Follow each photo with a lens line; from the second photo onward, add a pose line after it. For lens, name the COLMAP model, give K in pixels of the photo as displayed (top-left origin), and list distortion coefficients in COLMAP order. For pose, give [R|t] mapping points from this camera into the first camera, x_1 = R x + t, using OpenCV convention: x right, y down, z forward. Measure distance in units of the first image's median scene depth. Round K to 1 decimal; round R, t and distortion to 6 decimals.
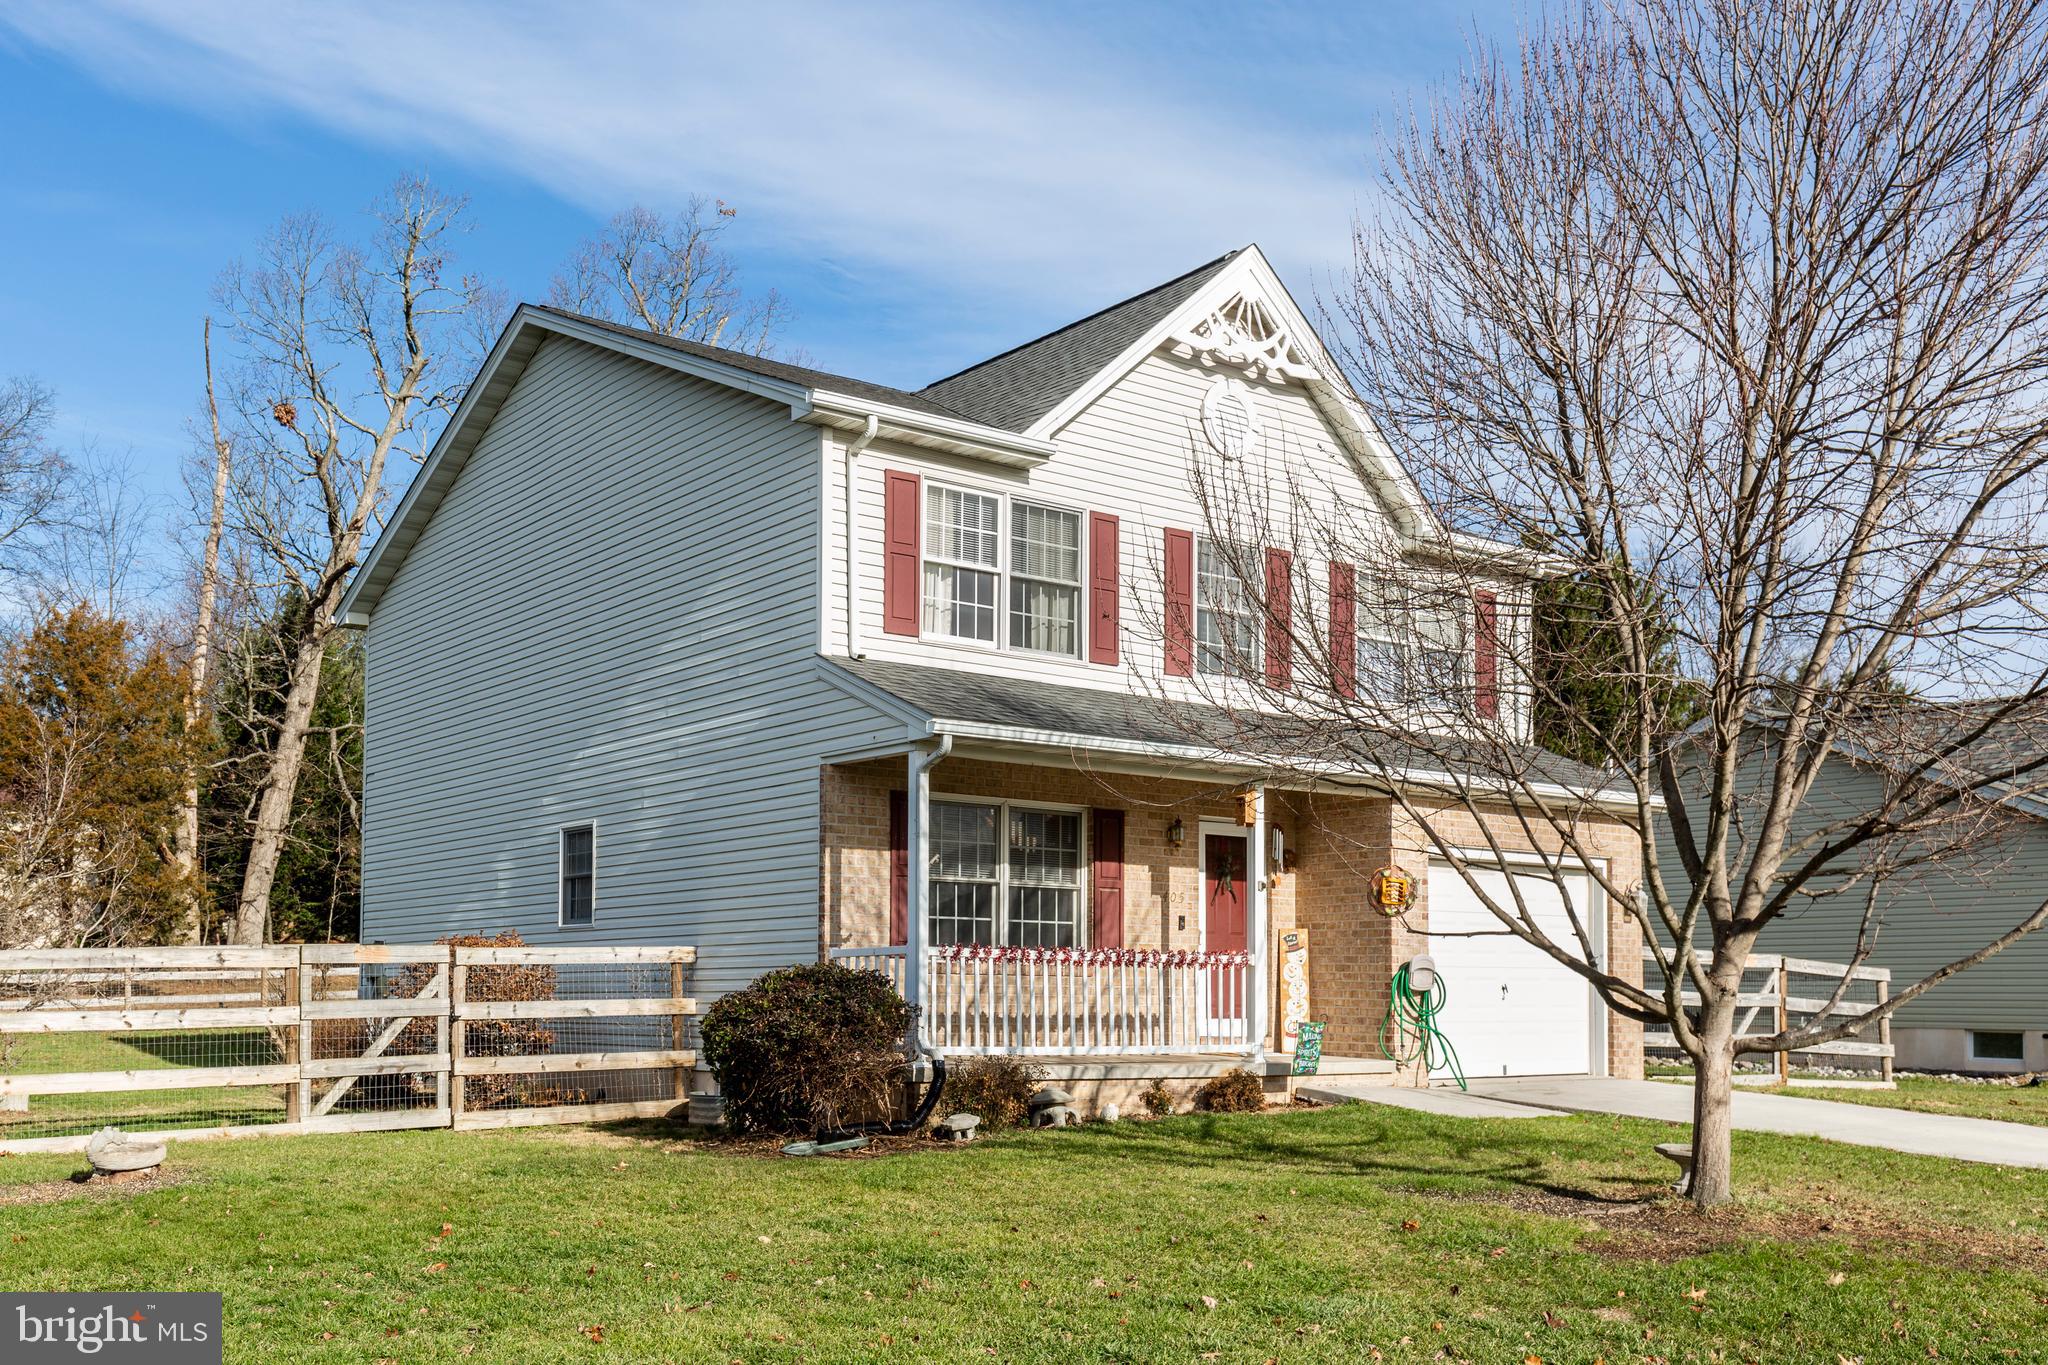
lens RADIAL K [[1970.1, 0, 1024.0], [0, 1970.1, 682.5], [0, 0, 1]] dist [0.002039, 0.011109]
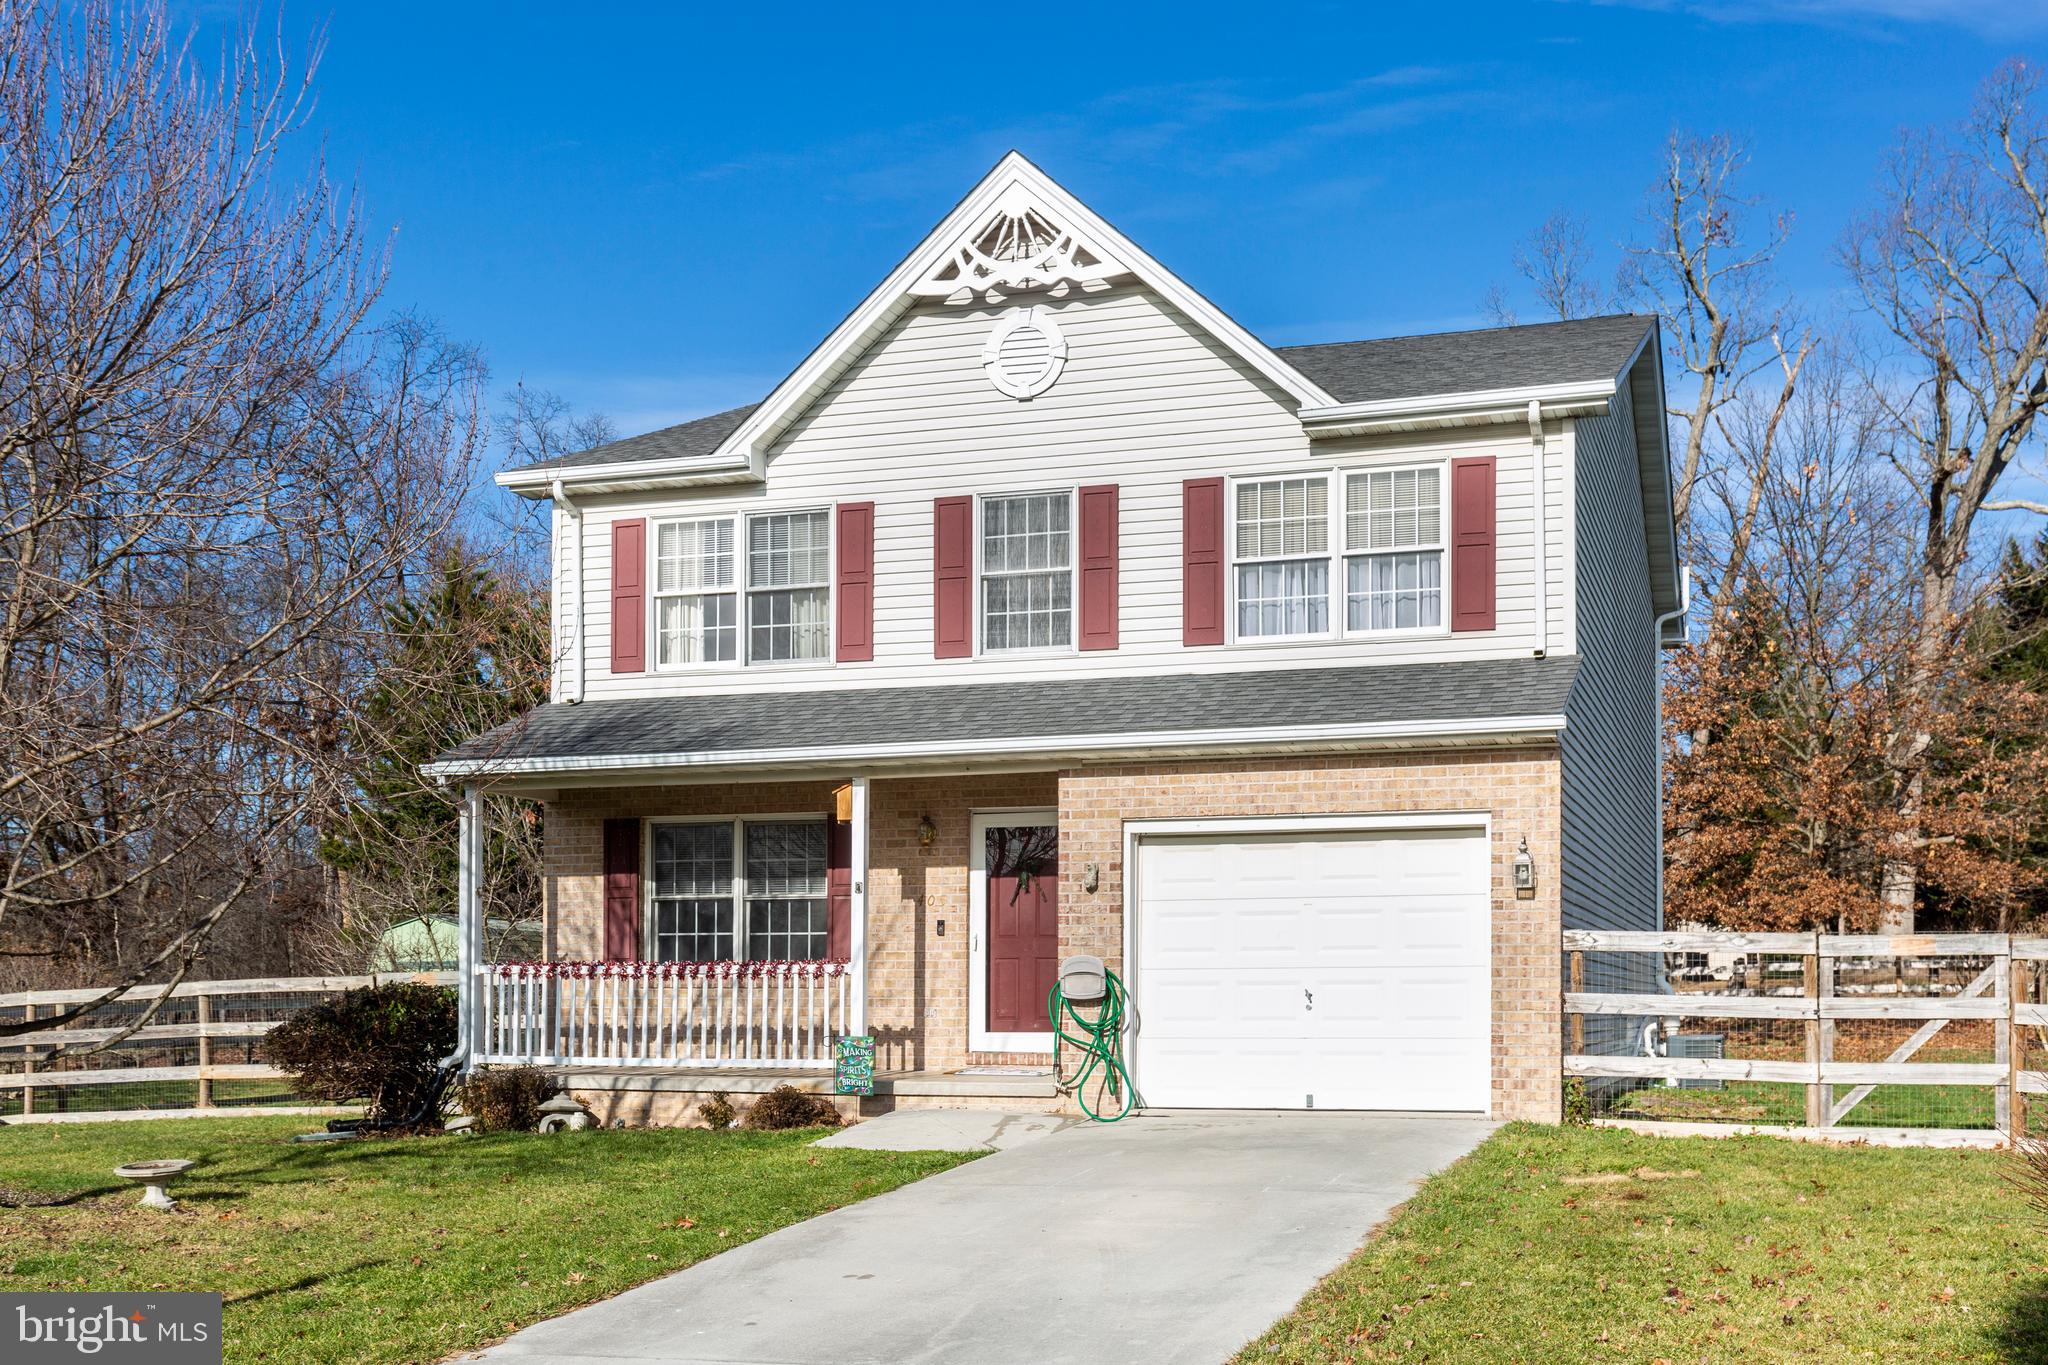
lens RADIAL K [[2193.3, 0, 1024.0], [0, 2193.3, 682.5], [0, 0, 1]] dist [-0.005844, 0.001689]
pose [[0.561899, -0.124949, -0.817714, 1.003344], [0.135113, 0.989114, -0.058295, 0.077599], [0.816097, -0.077728, 0.572665, 0.479603]]
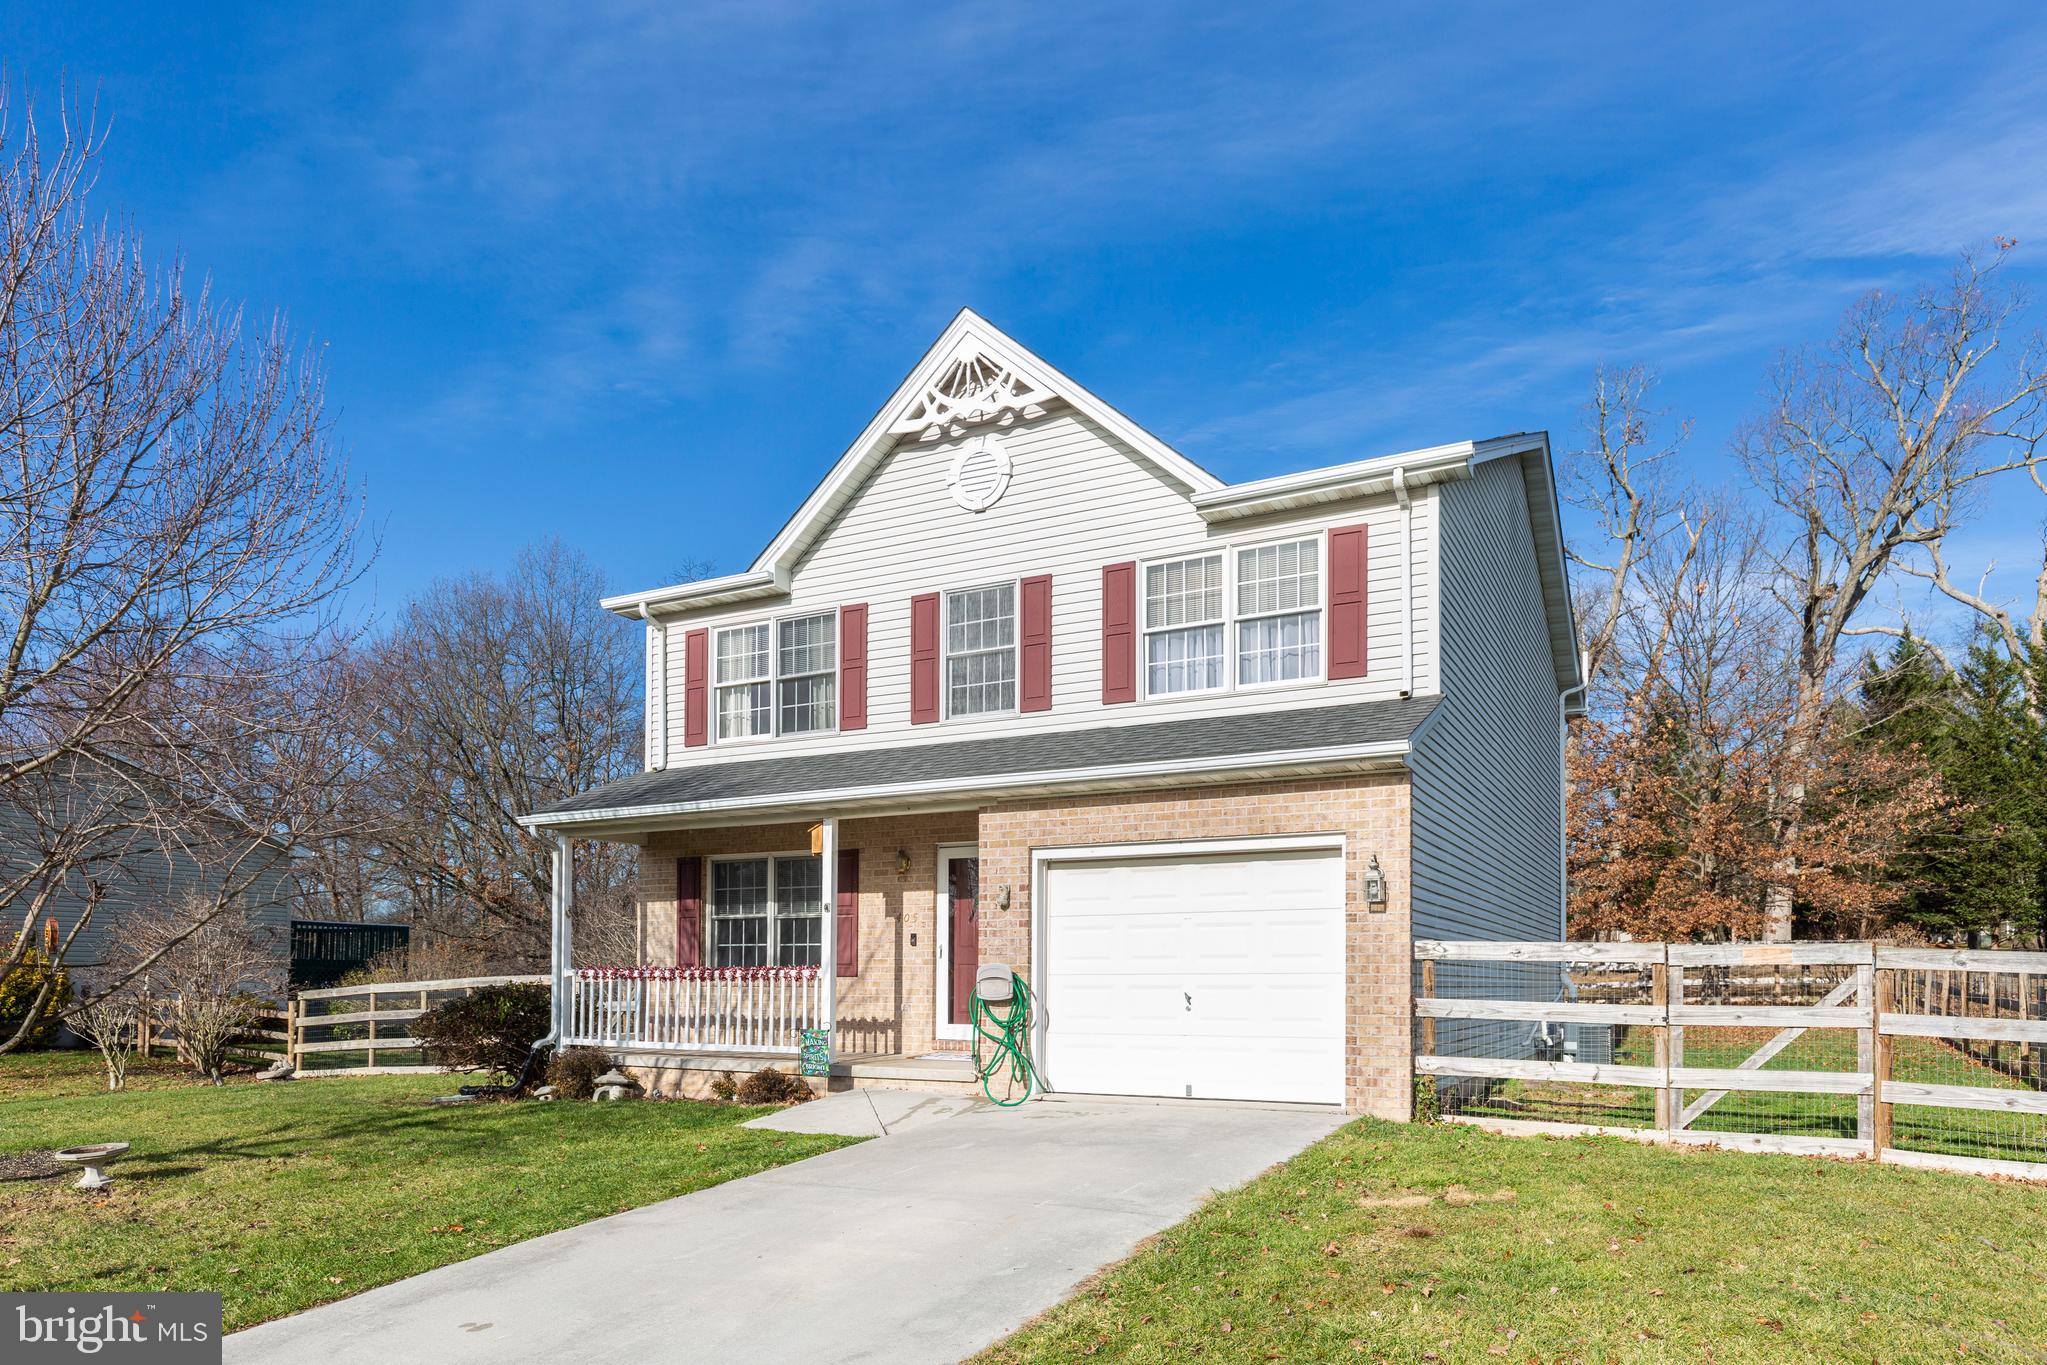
lens RADIAL K [[1316.7, 0, 946.7], [0, 1316.7, 838.1], [0, 0, 1]] dist [-0.001618, -0.002147]
pose [[0.395138, -0.104040, -0.912711, 0.832367], [0.146518, 0.987984, -0.049188, 0.109595], [0.906862, -0.114292, 0.405634, 0.752875]]
